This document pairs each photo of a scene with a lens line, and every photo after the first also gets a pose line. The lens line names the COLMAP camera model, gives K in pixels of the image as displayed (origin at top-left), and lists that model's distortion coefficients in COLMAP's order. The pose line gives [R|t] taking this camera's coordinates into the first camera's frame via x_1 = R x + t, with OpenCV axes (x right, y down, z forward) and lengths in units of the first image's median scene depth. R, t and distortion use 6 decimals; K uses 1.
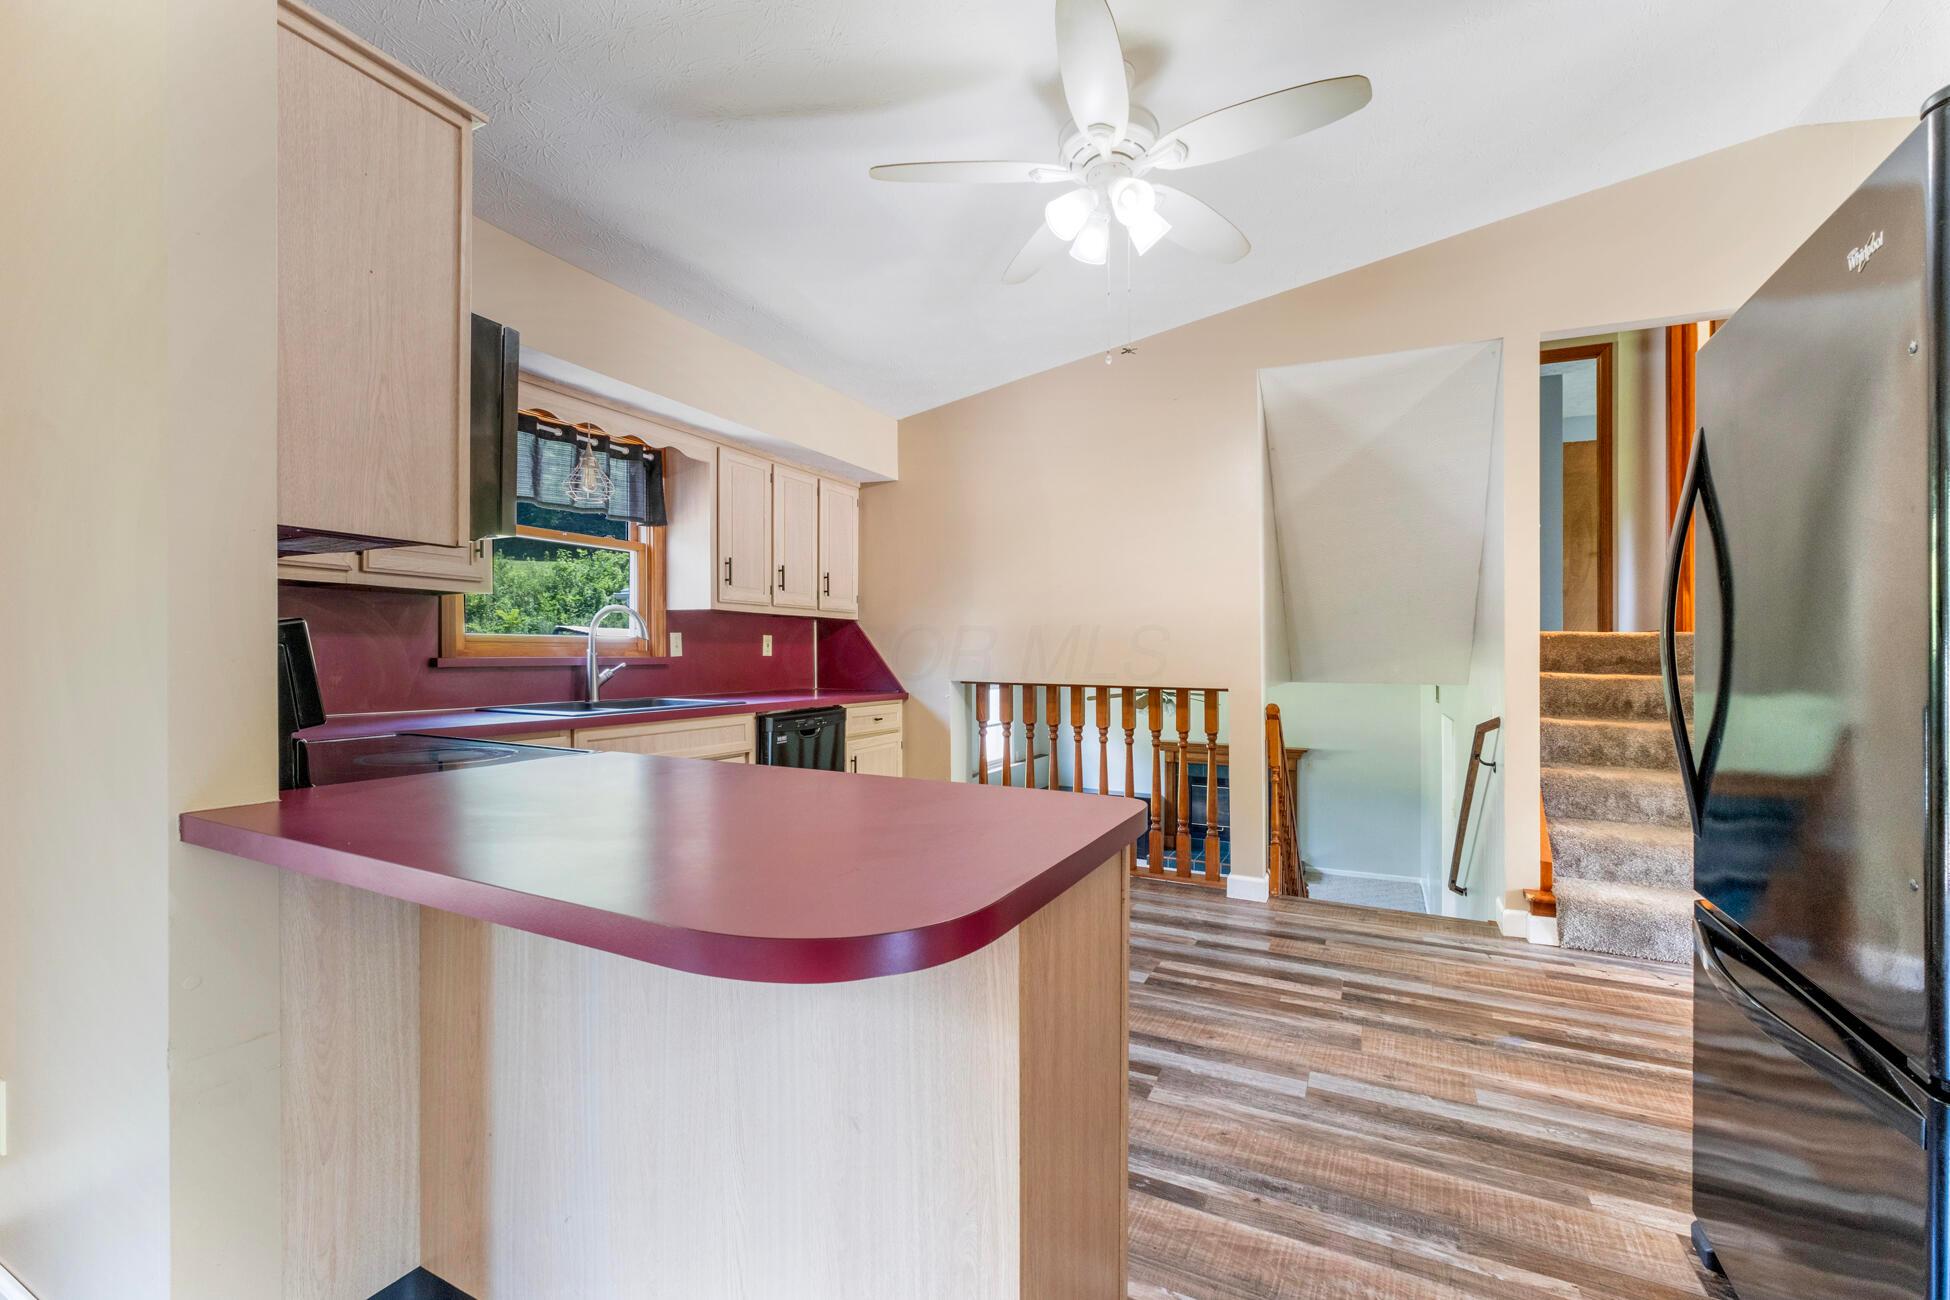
lens RADIAL K [[820.7, 0, 972.7], [0, 820.7, 652.3], [0, 0, 1]] dist [-0.005767, 0.002472]
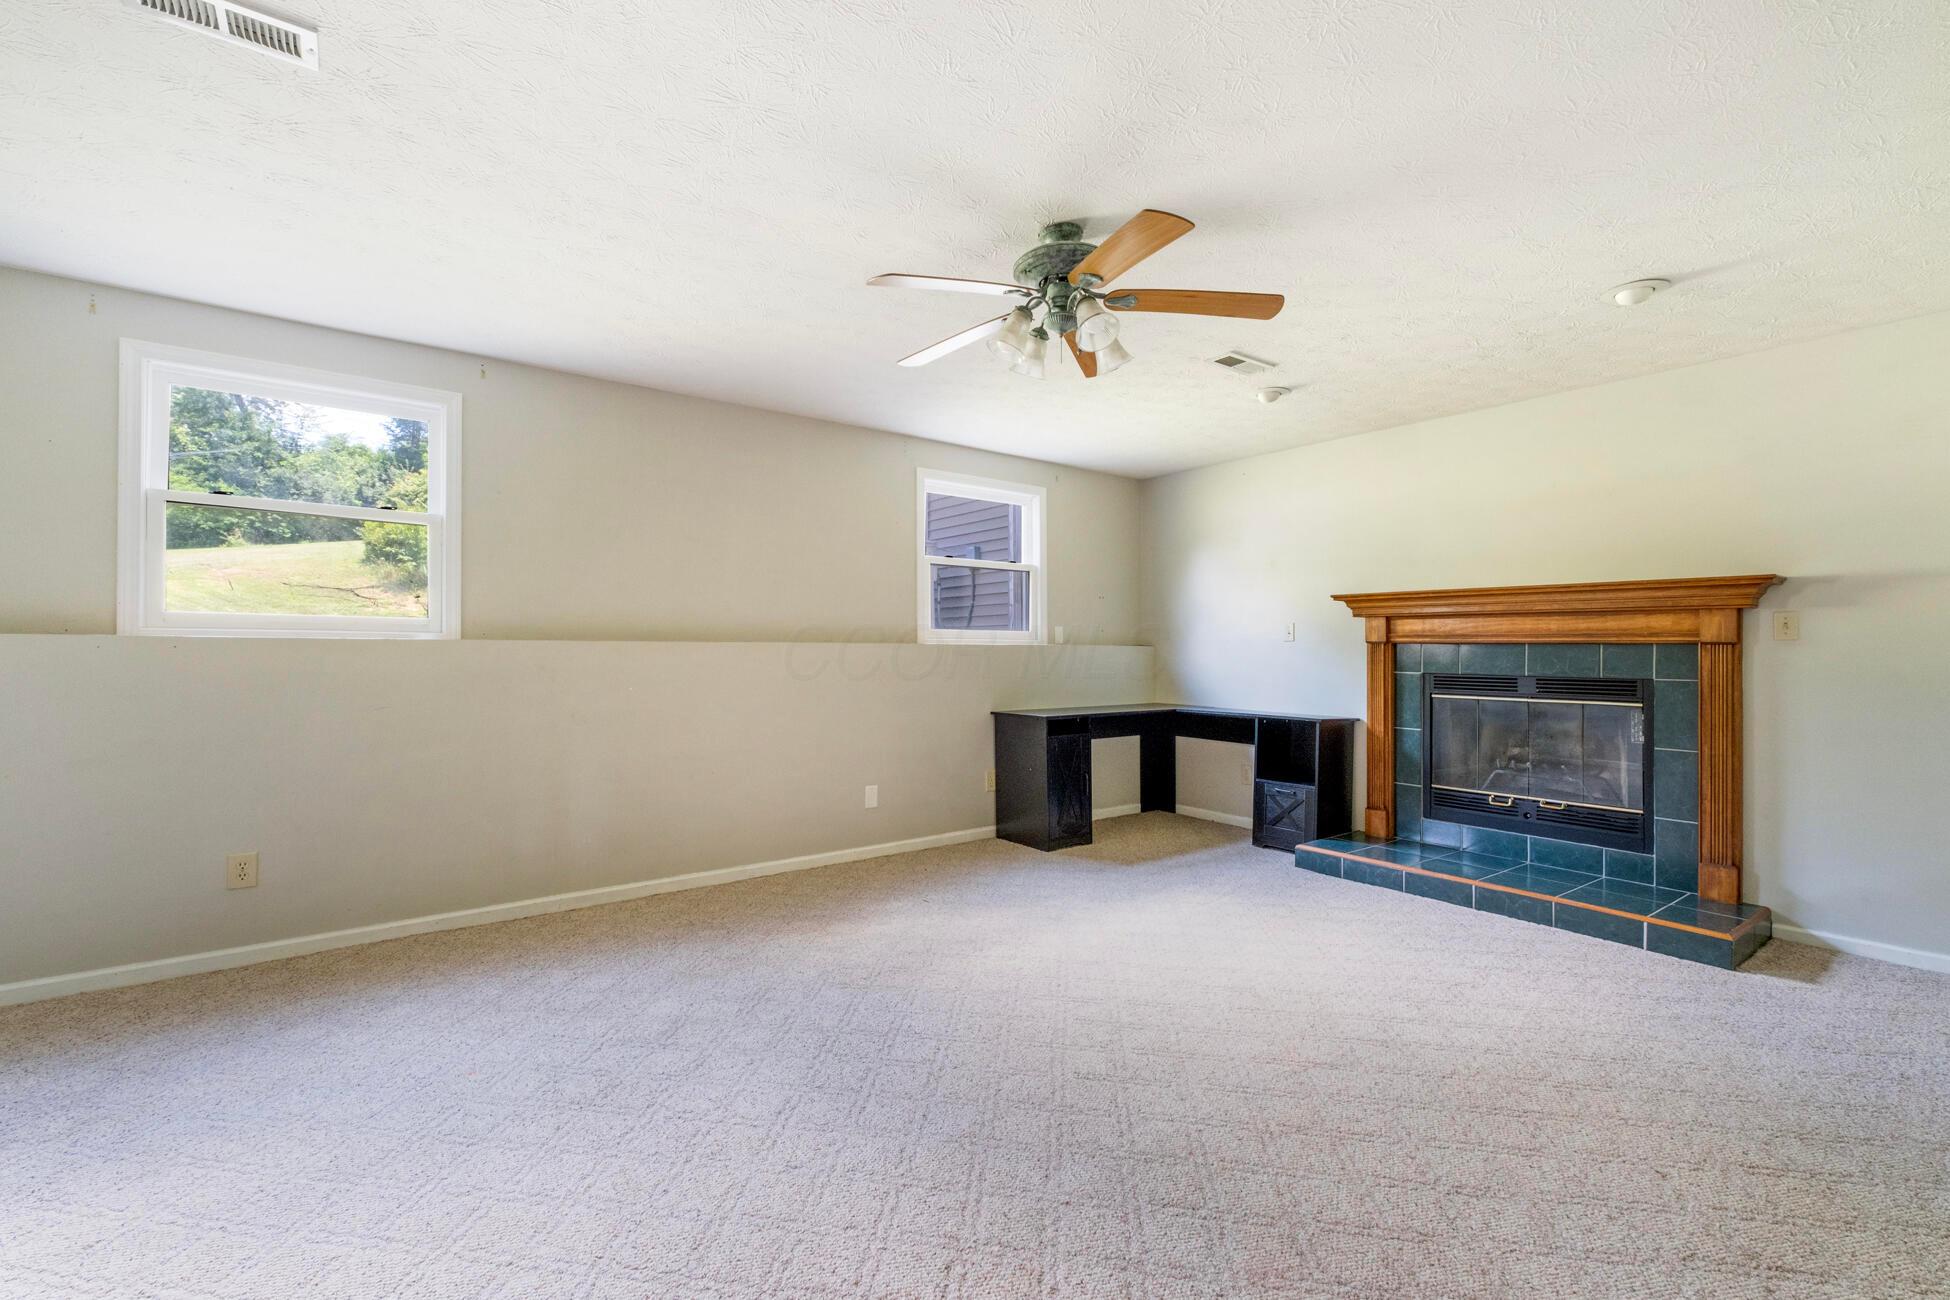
lens RADIAL K [[820.7, 0, 979.3], [0, 820.7, 667.0], [0, 0, 1]] dist [-0.005767, 0.002472]
pose [[0.891673, -0.006253, -0.452637, 0.682393], [0.014280, 0.999795, 0.014320, 0.373574], [0.452455, -0.019232, 0.891580, 1.405585]]
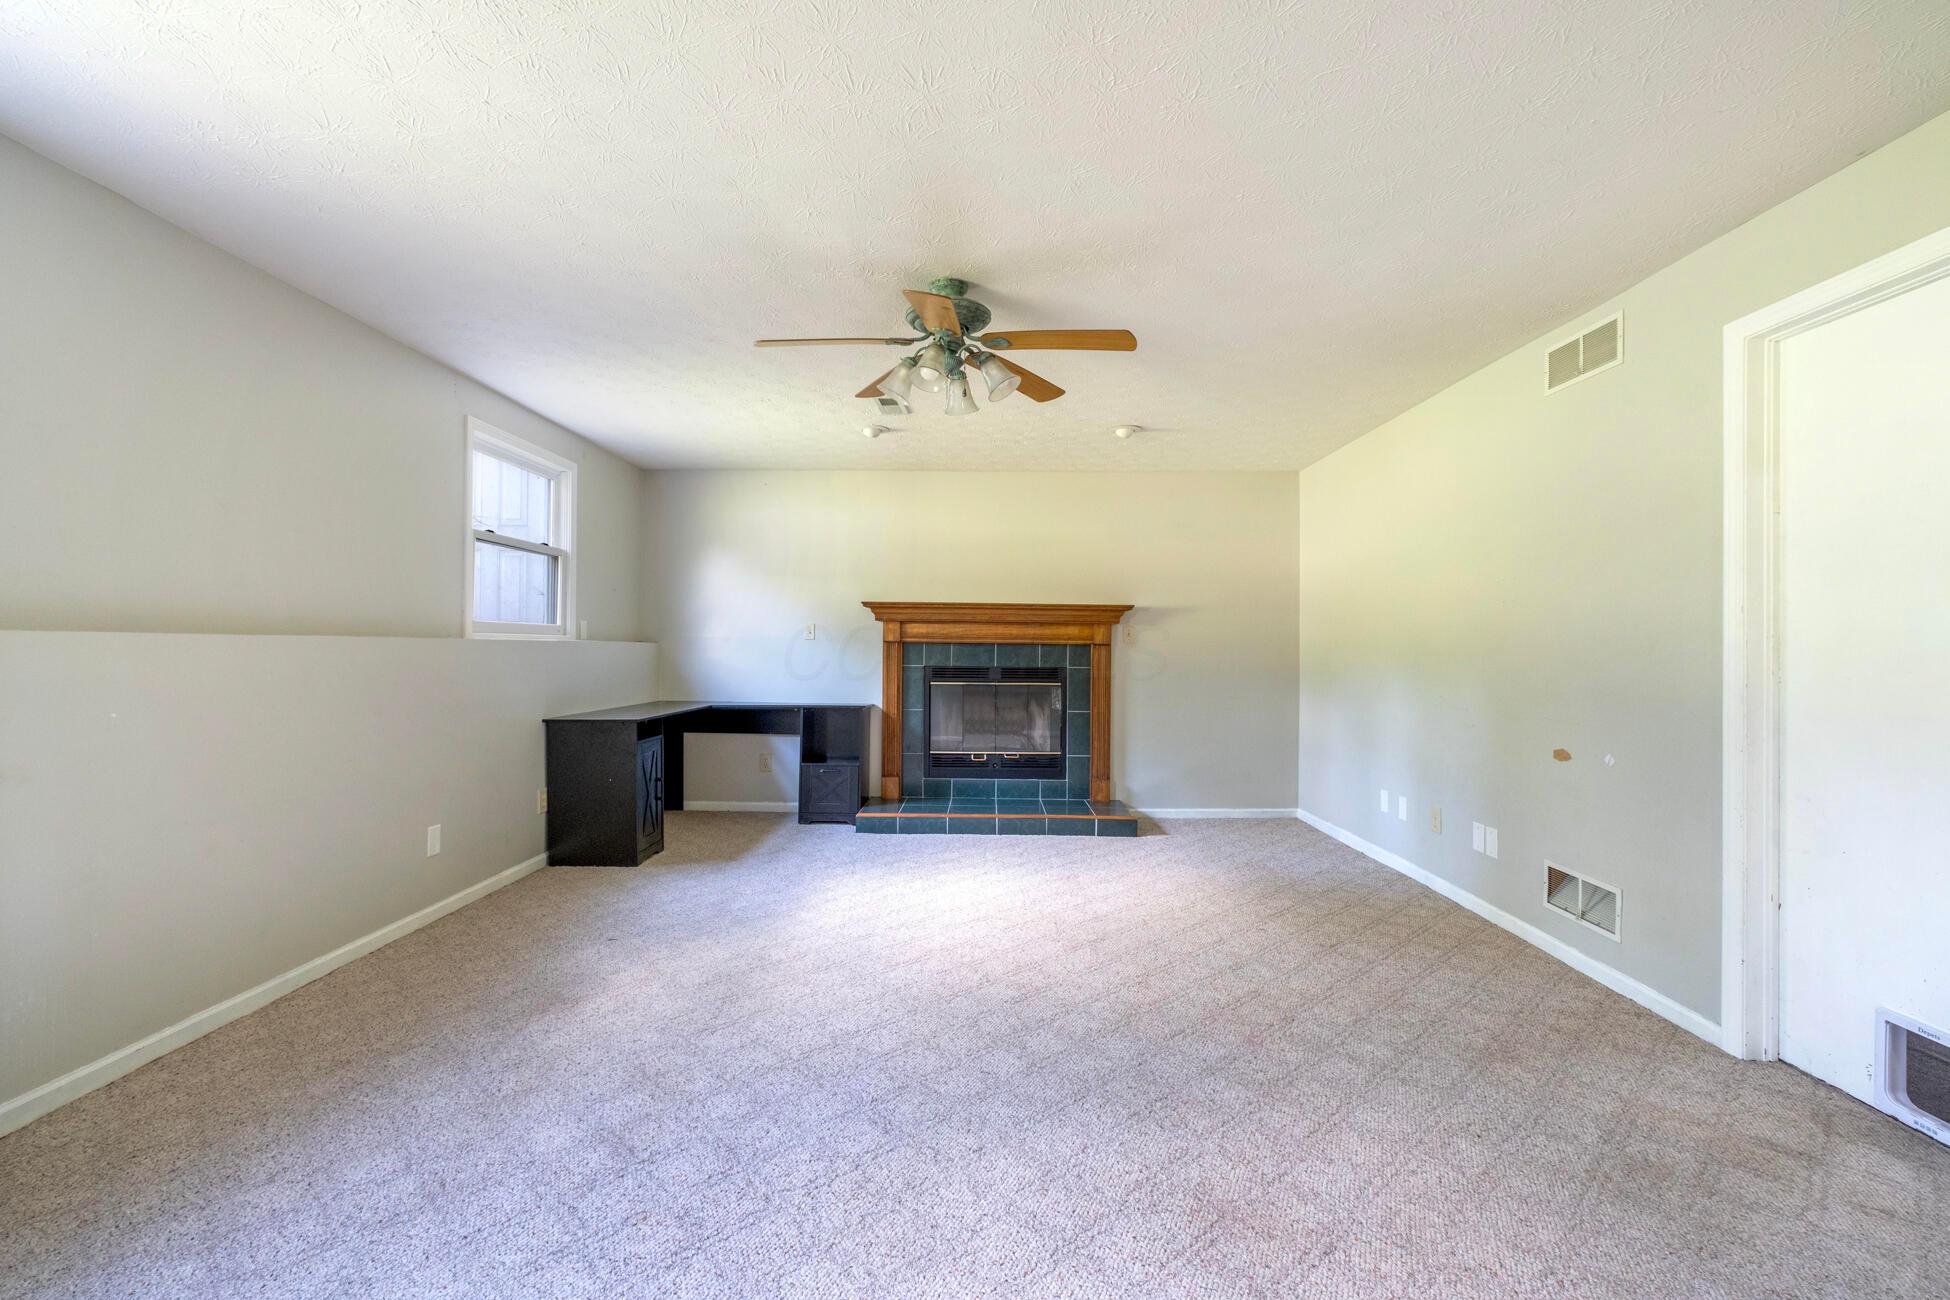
lens RADIAL K [[820.7, 0, 981.9], [0, 820.7, 651.6], [0, 0, 1]] dist [-0.005767, 0.002472]
pose [[0.901457, -0.011844, 0.432706, 0.166272], [0.007091, 0.999896, 0.012597, 0.364422], [-0.432810, -0.008288, 0.901447, 1.333565]]
